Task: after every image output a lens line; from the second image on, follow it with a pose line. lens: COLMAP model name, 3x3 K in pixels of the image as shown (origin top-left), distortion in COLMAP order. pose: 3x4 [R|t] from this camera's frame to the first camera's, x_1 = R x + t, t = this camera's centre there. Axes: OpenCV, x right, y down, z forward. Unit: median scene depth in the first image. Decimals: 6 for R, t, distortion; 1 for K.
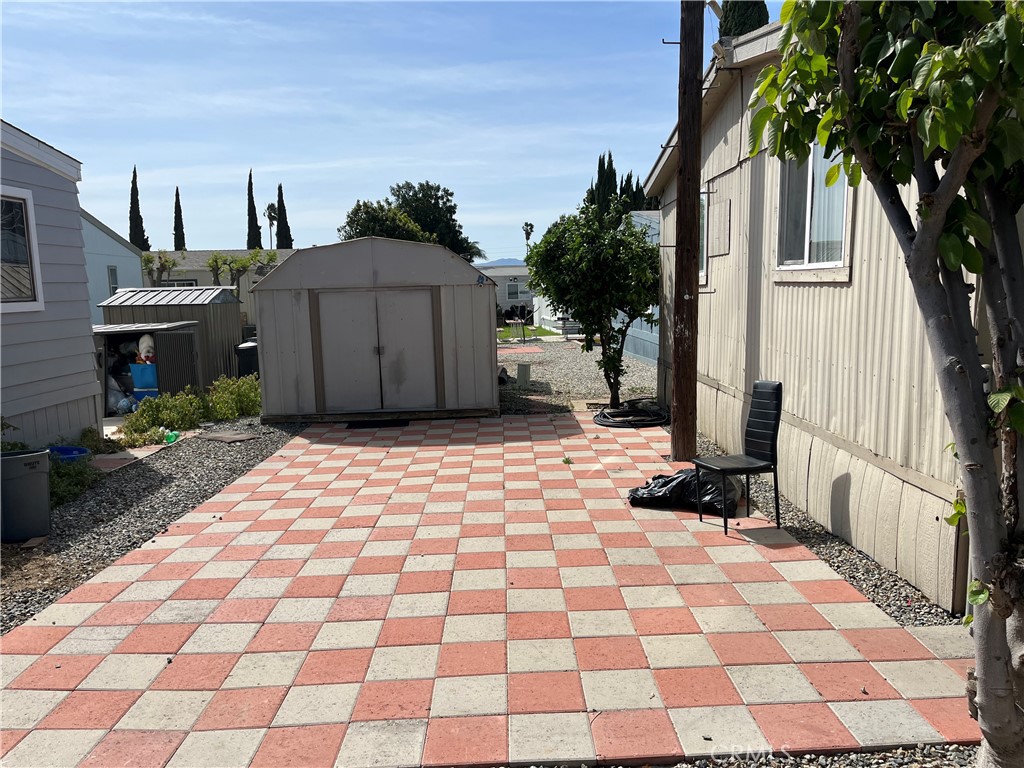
lens RADIAL K [[766.5, 0, 510.8], [0, 766.5, 386.2], [0, 0, 1]] dist [0.019038, -0.022744]
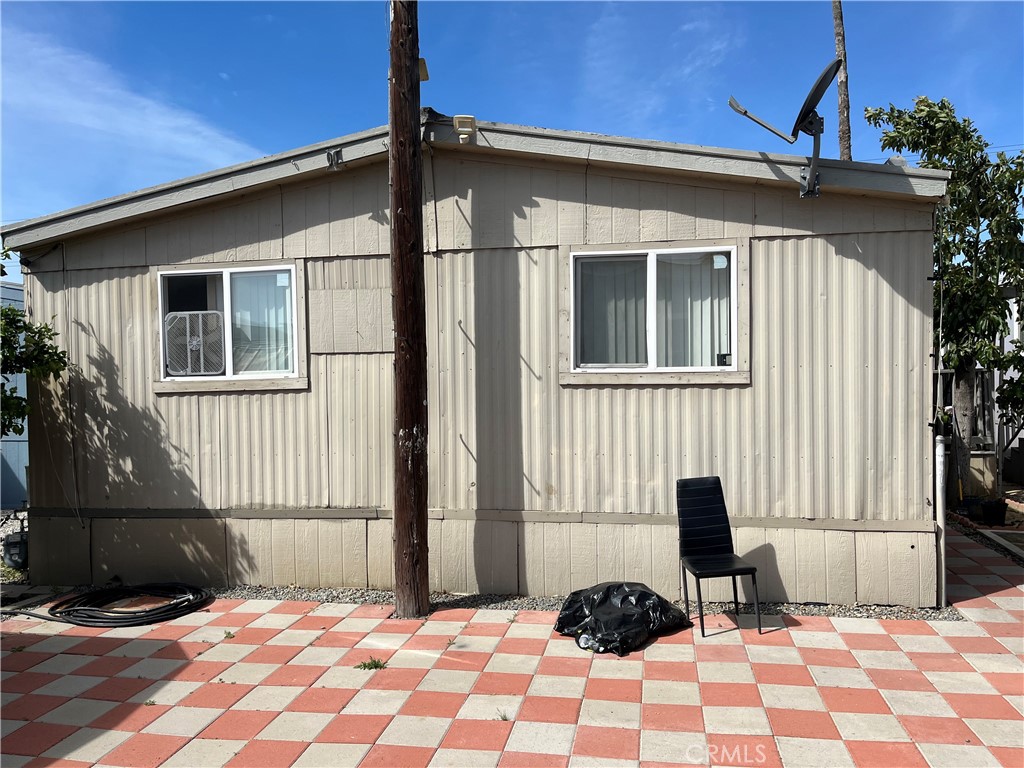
lens RADIAL K [[766.5, 0, 511.6], [0, 766.5, 387.0], [0, 0, 1]] dist [0.019038, -0.022744]
pose [[0.200923, 0.008759, 0.979568, -0.725930], [0.134326, 0.990268, -0.036407, -0.123492], [-0.970354, 0.138897, 0.197791, 1.016078]]
